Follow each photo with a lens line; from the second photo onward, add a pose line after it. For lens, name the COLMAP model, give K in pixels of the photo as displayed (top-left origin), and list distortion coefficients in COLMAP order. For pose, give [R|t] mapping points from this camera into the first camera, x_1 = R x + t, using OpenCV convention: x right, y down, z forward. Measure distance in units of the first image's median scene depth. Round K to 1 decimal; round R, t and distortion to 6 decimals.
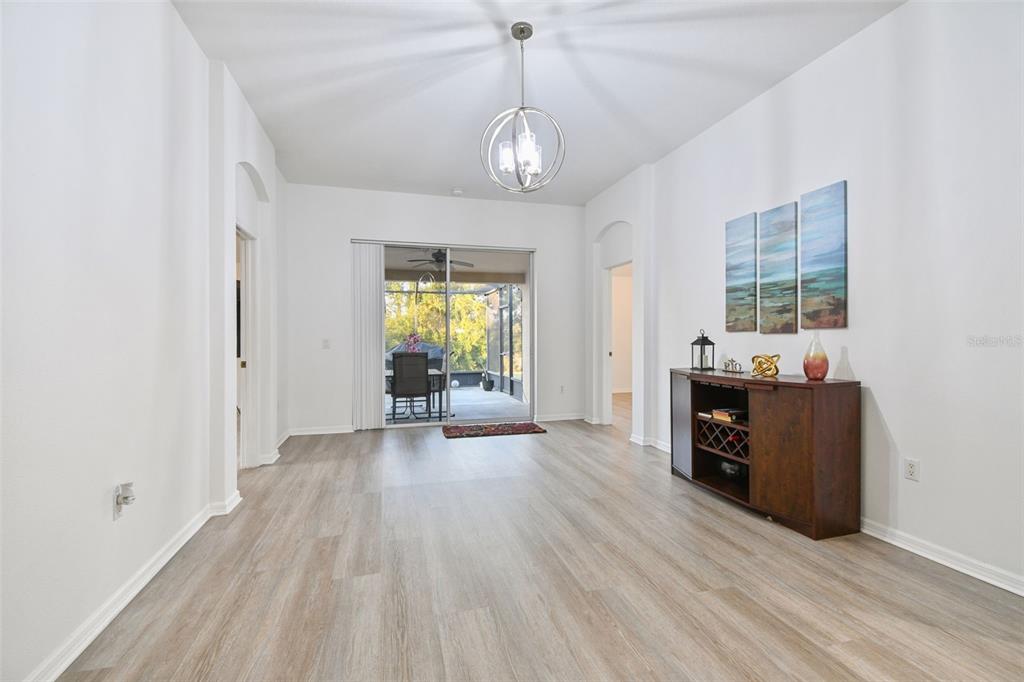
lens RADIAL K [[453.1, 0, 513.3], [0, 453.1, 336.9], [0, 0, 1]] dist [0.026661, -0.000326]
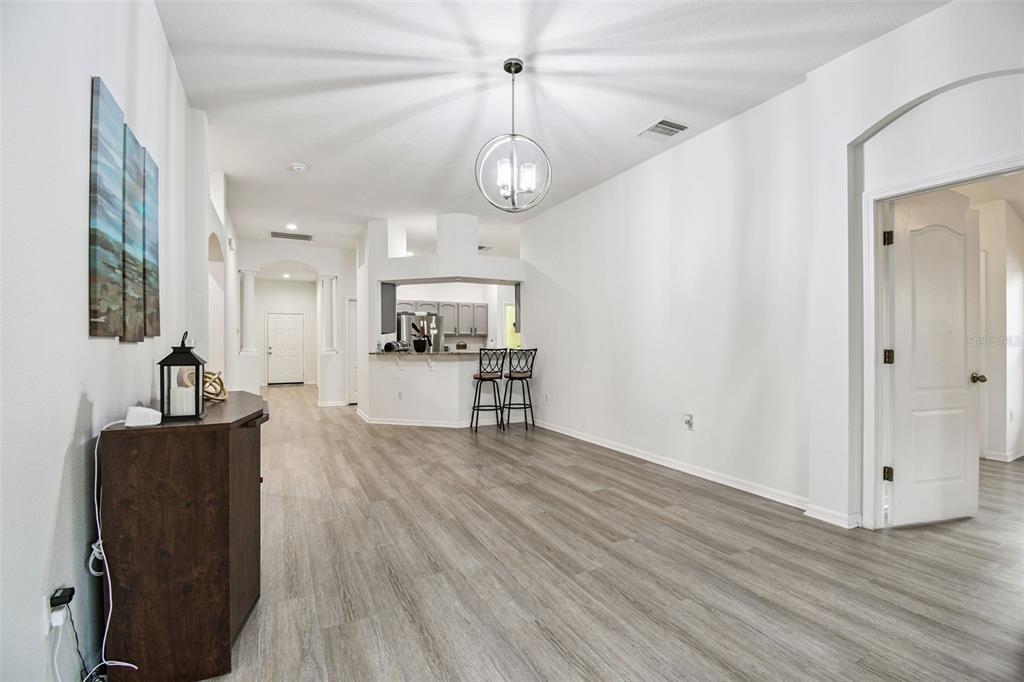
lens RADIAL K [[453.1, 0, 515.2], [0, 453.1, 343.1], [0, 0, 1]] dist [0.026661, -0.000326]
pose [[-0.977904, 0.006739, -0.208946, 0.233286], [0.007117, 0.999974, -0.001057, -0.002010], [0.208934, -0.002521, -0.977927, 1.947000]]
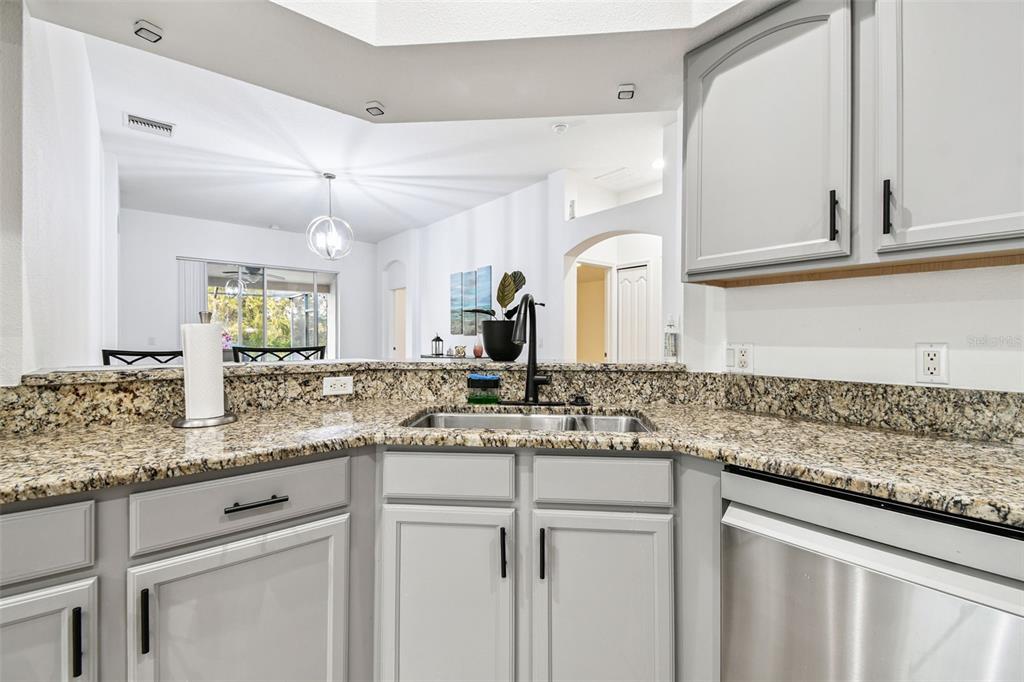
lens RADIAL K [[453.1, 0, 521.2], [0, 453.1, 339.5], [0, 0, 1]] dist [0.026661, -0.000326]
pose [[0.910479, 0.004914, 0.413526, -0.036363], [-0.006171, 0.999980, 0.001703, 0.005664], [-0.413509, -0.004102, 0.910491, -1.005691]]
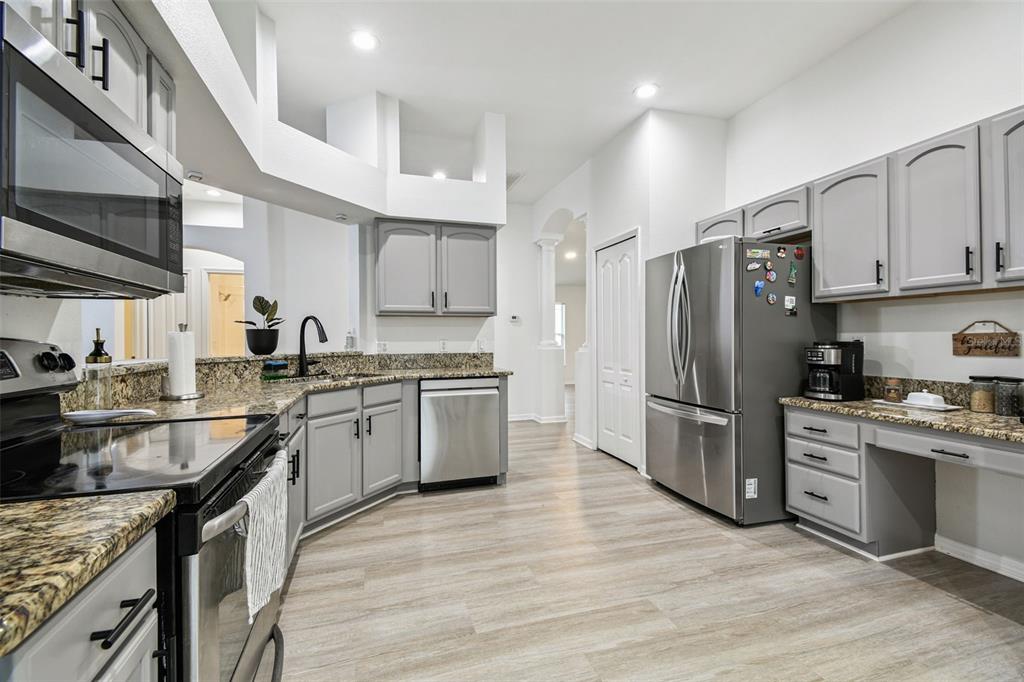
lens RADIAL K [[453.1, 0, 510.0], [0, 453.1, 337.5], [0, 0, 1]] dist [0.026661, -0.000326]
pose [[-0.034044, 0.003778, 0.999413, -2.754760], [0.010561, 0.999938, -0.003420, 0.014227], [-0.999365, 0.010438, -0.034082, -0.735568]]
